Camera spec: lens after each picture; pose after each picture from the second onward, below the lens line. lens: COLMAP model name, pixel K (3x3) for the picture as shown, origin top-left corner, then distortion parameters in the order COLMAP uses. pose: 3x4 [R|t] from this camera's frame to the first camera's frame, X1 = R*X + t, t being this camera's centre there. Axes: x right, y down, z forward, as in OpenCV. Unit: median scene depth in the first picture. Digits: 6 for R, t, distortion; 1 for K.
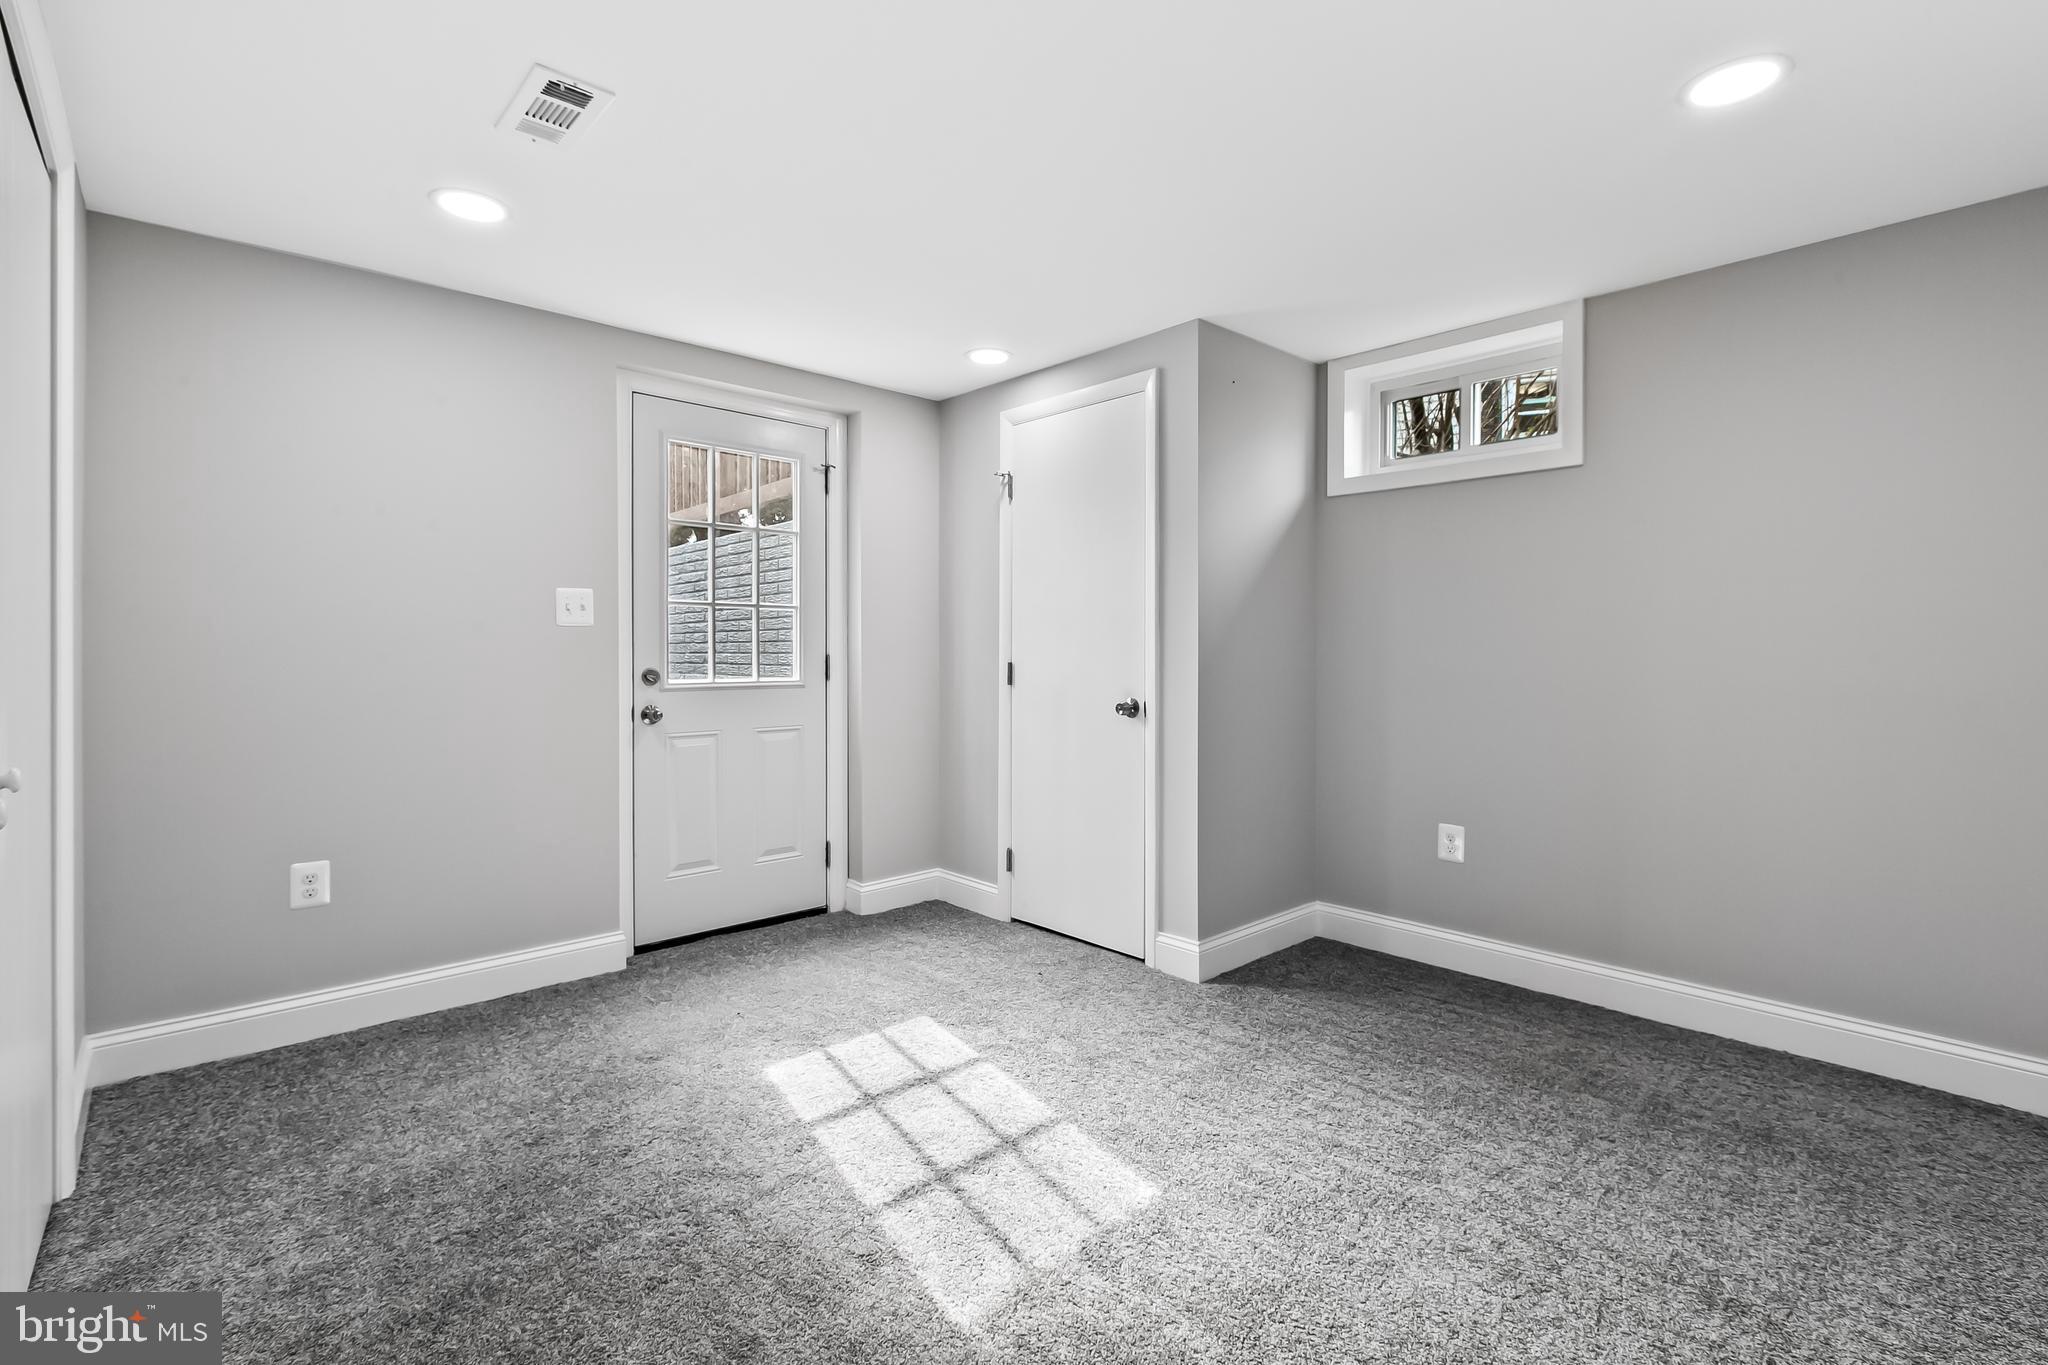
lens RADIAL K [[940.0, 0, 1024.0], [0, 940.0, 647.7], [0, 0, 1]] dist [-0.001466, -0.000824]
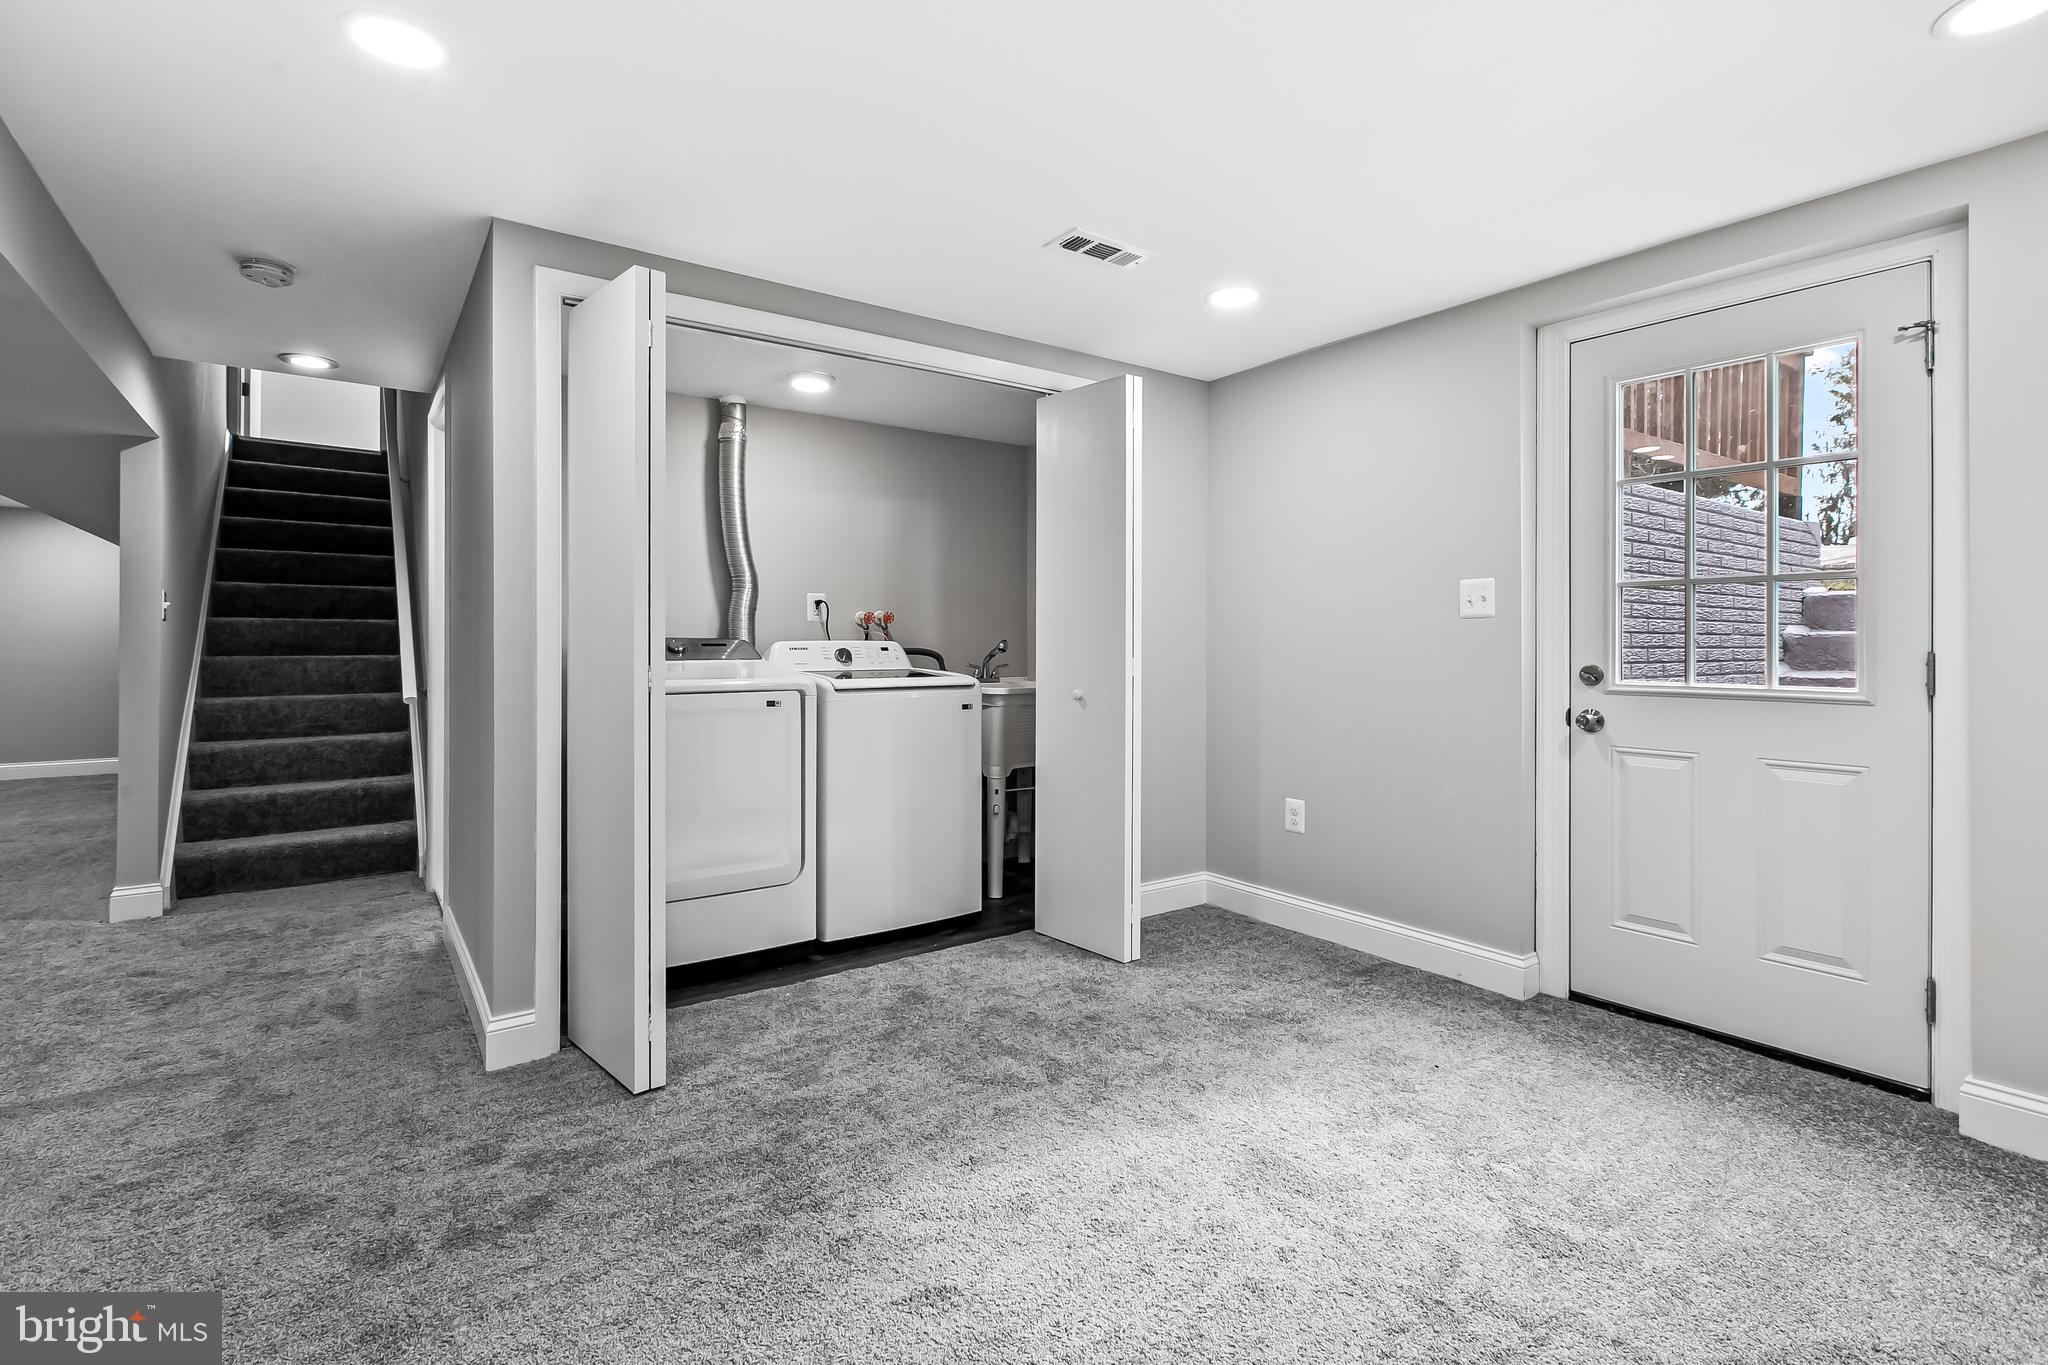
lens RADIAL K [[940.0, 0, 1024.0], [0, 940.0, 647.7], [0, 0, 1]] dist [-0.001466, -0.000824]
pose [[-0.124024, 0.004214, -0.992270, 0.492434], [-0.001320, 0.999989, 0.004411, 0.003286], [0.992278, 0.001857, -0.124017, 0.608430]]
